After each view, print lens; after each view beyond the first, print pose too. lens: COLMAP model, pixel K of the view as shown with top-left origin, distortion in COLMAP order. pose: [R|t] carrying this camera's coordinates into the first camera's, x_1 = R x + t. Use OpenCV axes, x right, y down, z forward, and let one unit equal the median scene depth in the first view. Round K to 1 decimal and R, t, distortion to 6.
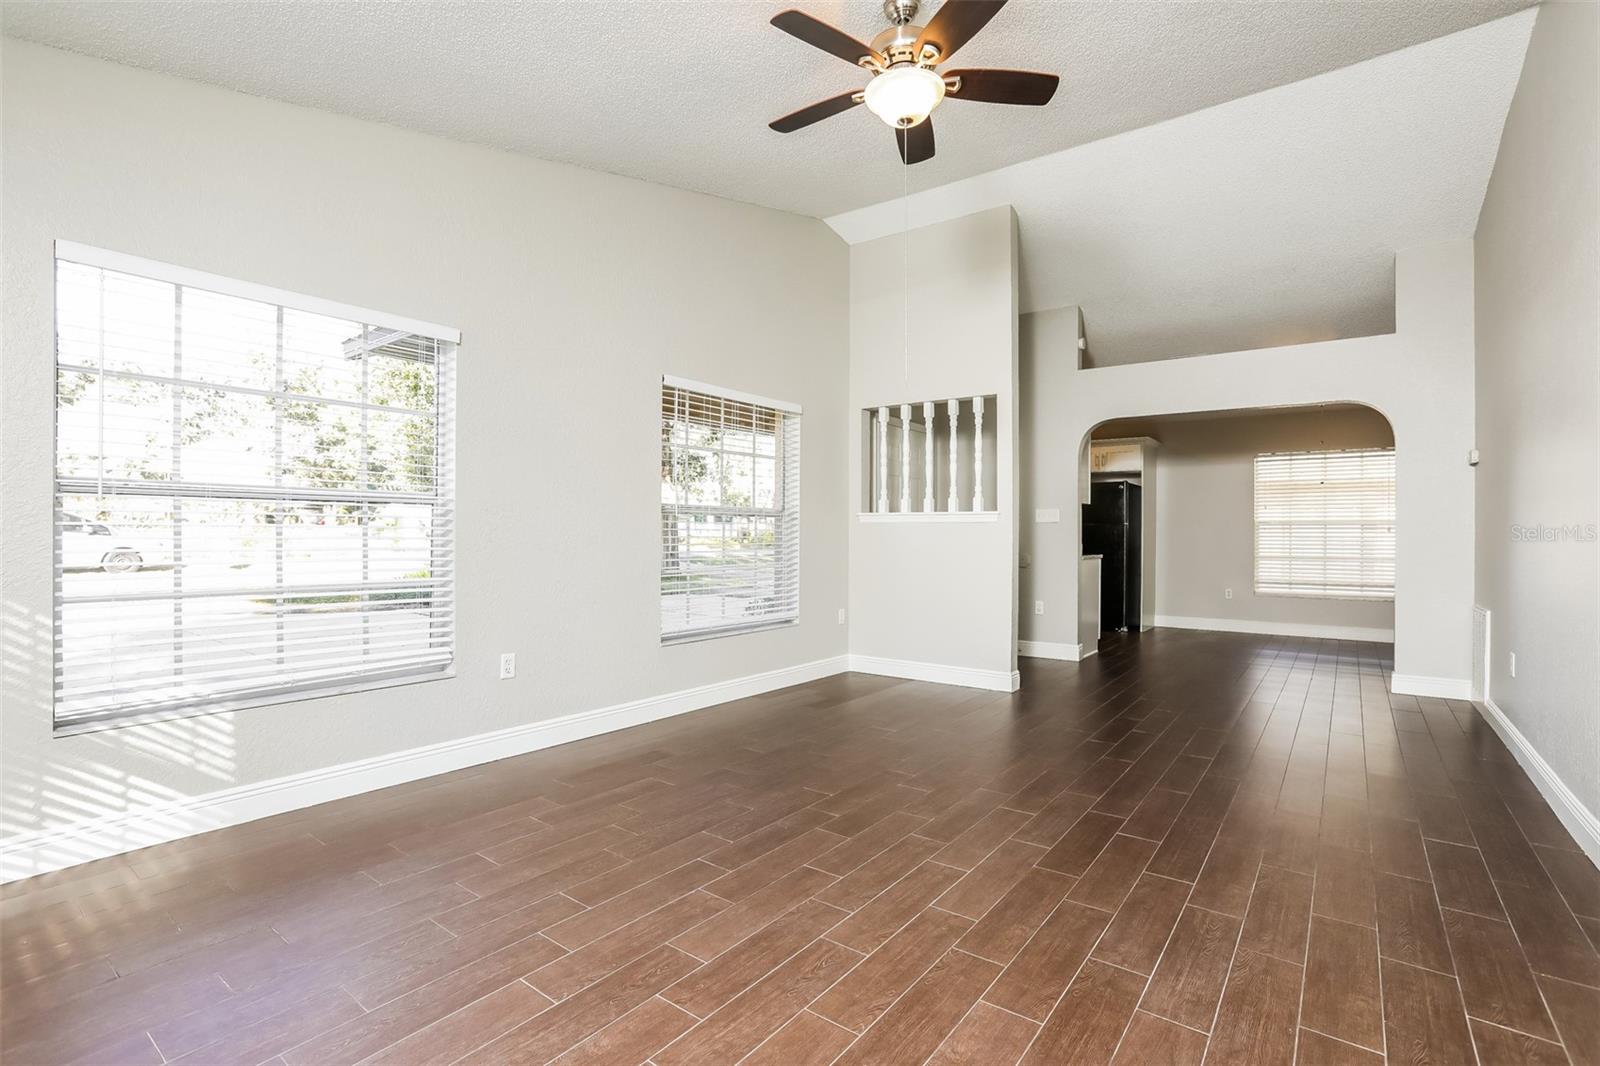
lens RADIAL K [[734.9, 0, 802.8], [0, 734.9, 530.9], [0, 0, 1]] dist [-0.063617, 0.027871]
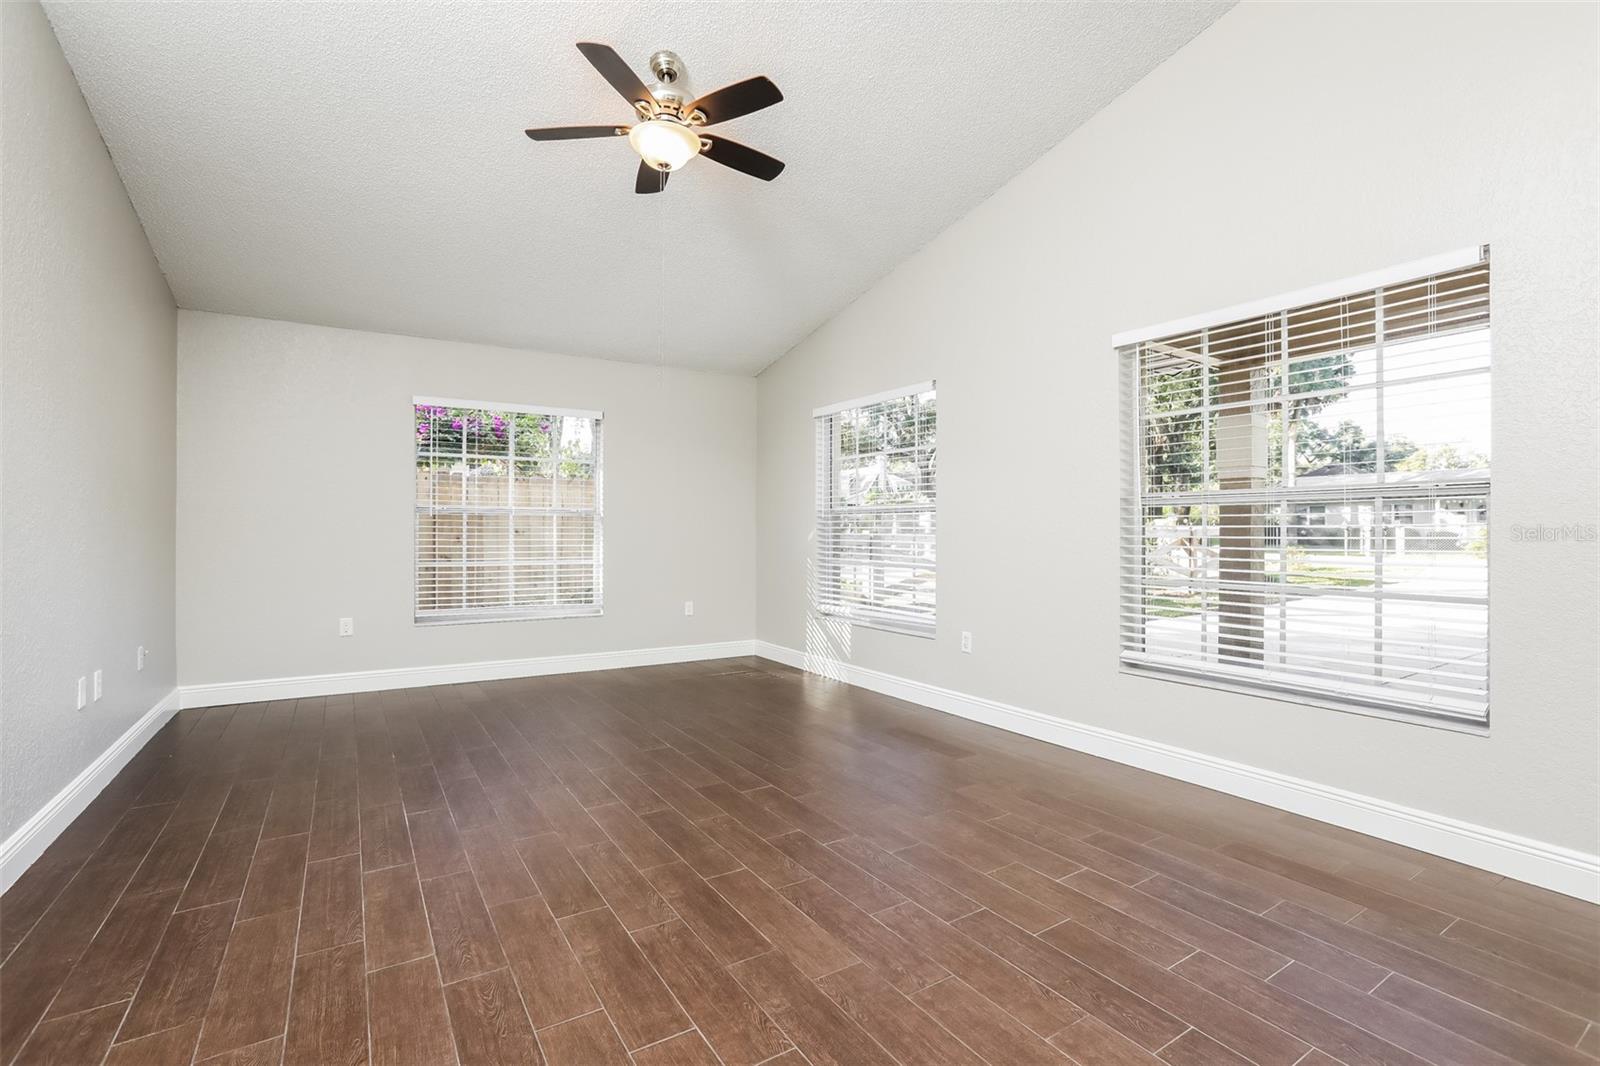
lens RADIAL K [[734.9, 0, 802.8], [0, 734.9, 530.9], [0, 0, 1]] dist [-0.063617, 0.027871]
pose [[-0.343778, -0.008200, -0.939015, 1.088638], [-0.004779, 0.999964, -0.006983, 0.016154], [0.939039, 0.002087, -0.343804, 1.541097]]
